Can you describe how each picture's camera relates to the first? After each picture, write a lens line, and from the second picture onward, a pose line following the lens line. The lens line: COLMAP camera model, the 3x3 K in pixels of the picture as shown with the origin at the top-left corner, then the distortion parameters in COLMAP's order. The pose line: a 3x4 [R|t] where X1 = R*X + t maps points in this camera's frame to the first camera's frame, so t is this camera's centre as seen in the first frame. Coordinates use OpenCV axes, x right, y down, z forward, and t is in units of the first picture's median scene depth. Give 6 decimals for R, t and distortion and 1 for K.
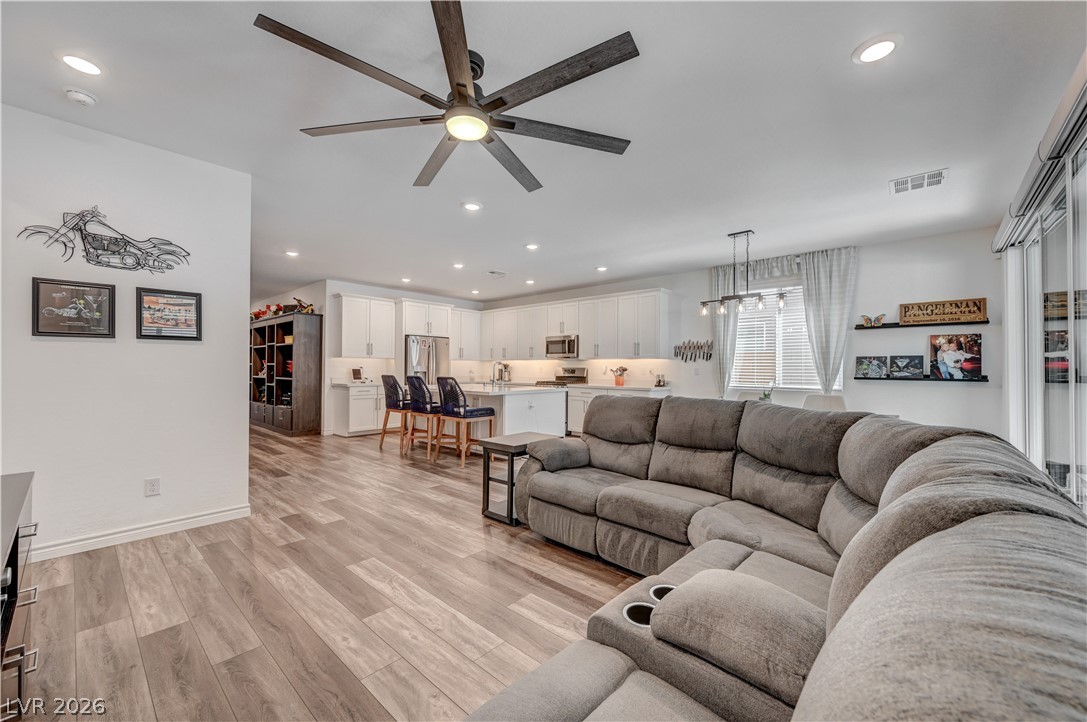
lens RADIAL K [[432.3, 0, 551.1], [0, 432.3, 361.3], [0, 0, 1]] dist [-0.002319, 0.000709]
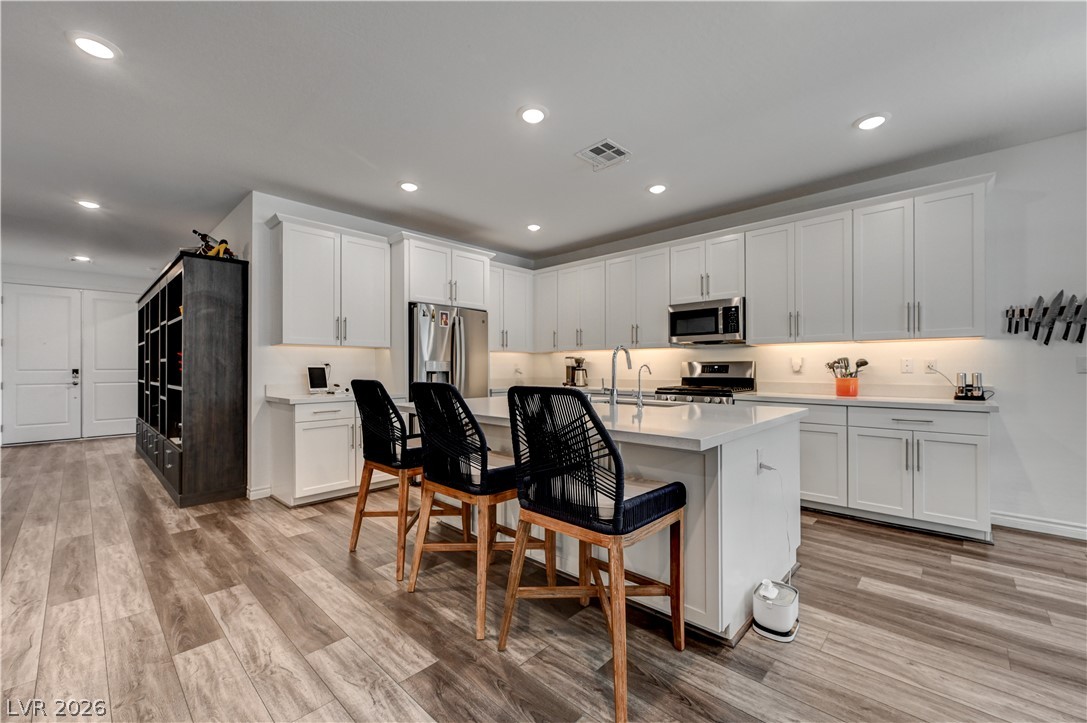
lens RADIAL K [[432.3, 0, 551.7], [0, 432.3, 371.6], [0, 0, 1]] dist [-0.002319, 0.000709]
pose [[0.999667, -0.009421, -0.024025, -0.226639], [0.010036, 0.999622, 0.025608, 0.017641], [0.023774, -0.025841, 0.999383, 0.708790]]
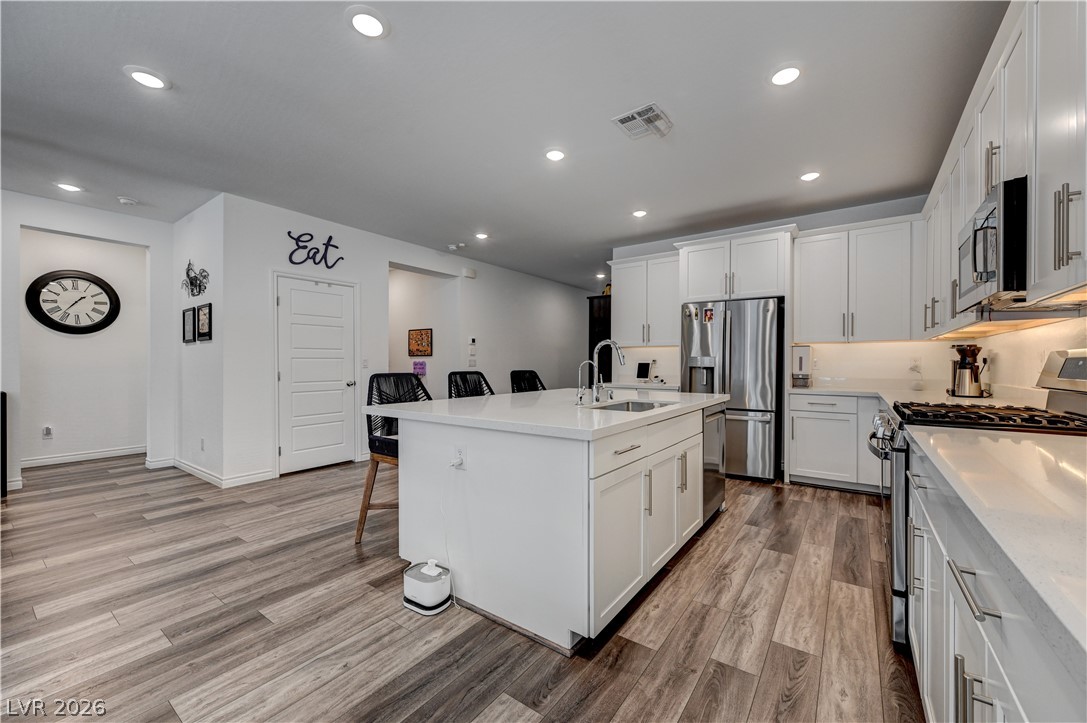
lens RADIAL K [[432.3, 0, 546.9], [0, 432.3, 365.7], [0, 0, 1]] dist [-0.002319, 0.000709]
pose [[0.096758, -0.002796, -0.995304, 0.347851], [0.016491, 0.999863, -0.001205, 0.029585], [0.995171, -0.016297, 0.096791, 1.141151]]
